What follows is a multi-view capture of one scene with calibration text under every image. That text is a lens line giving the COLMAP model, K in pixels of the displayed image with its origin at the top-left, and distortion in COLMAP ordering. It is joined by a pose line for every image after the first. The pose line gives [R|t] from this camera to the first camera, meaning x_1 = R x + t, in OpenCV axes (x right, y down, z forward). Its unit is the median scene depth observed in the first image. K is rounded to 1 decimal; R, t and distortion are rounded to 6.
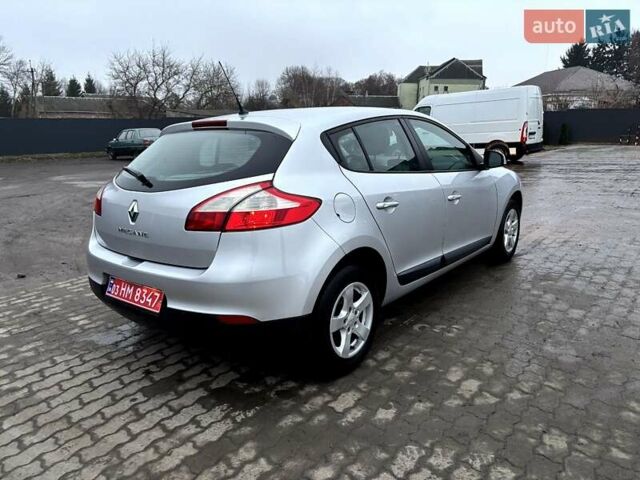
lens RADIAL K [[482.2, 0, 320.0], [0, 482.2, 240.0], [0, 0, 1]] dist [0.037013, -0.025751]
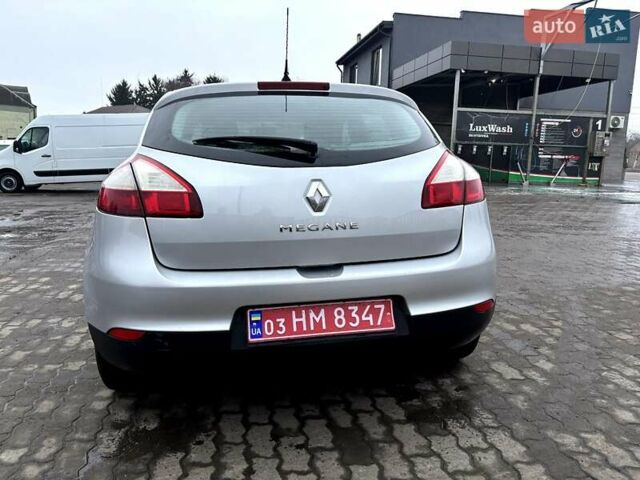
lens RADIAL K [[479.3, 0, 317.5], [0, 479.3, 236.2], [0, 0, 1]] dist [0.075025, -0.088664]
pose [[0.657120, -0.108080, 0.745997, -0.854682], [0.164385, 0.986394, -0.001892, -0.002560], [-0.735643, 0.123874, 0.665947, 0.547446]]
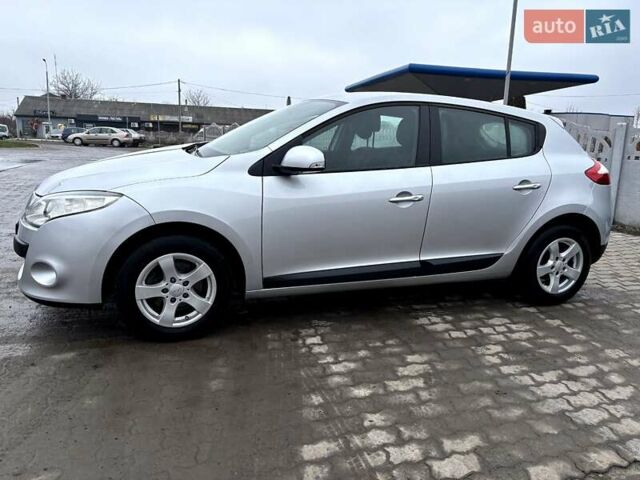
lens RADIAL K [[482.2, 0, 320.0], [0, 482.2, 240.0], [0, 0, 1]] dist [0.037013, -0.025751]
pose [[-0.850573, -0.132779, 0.508817, -0.566734], [0.094111, 0.913538, 0.395716, -0.575491], [-0.517366, 0.384471, -0.764535, 2.783461]]
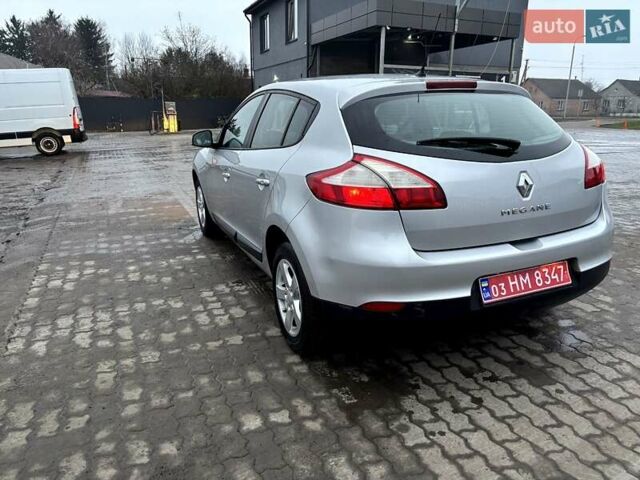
lens RADIAL K [[482.2, 0, 320.0], [0, 482.2, 240.0], [0, 0, 1]] dist [0.037013, -0.025751]
pose [[0.475859, -0.225584, 0.850100, -1.247255], [0.210871, 0.967619, 0.138730, -0.152474], [-0.853869, 0.113245, 0.508019, 0.858060]]
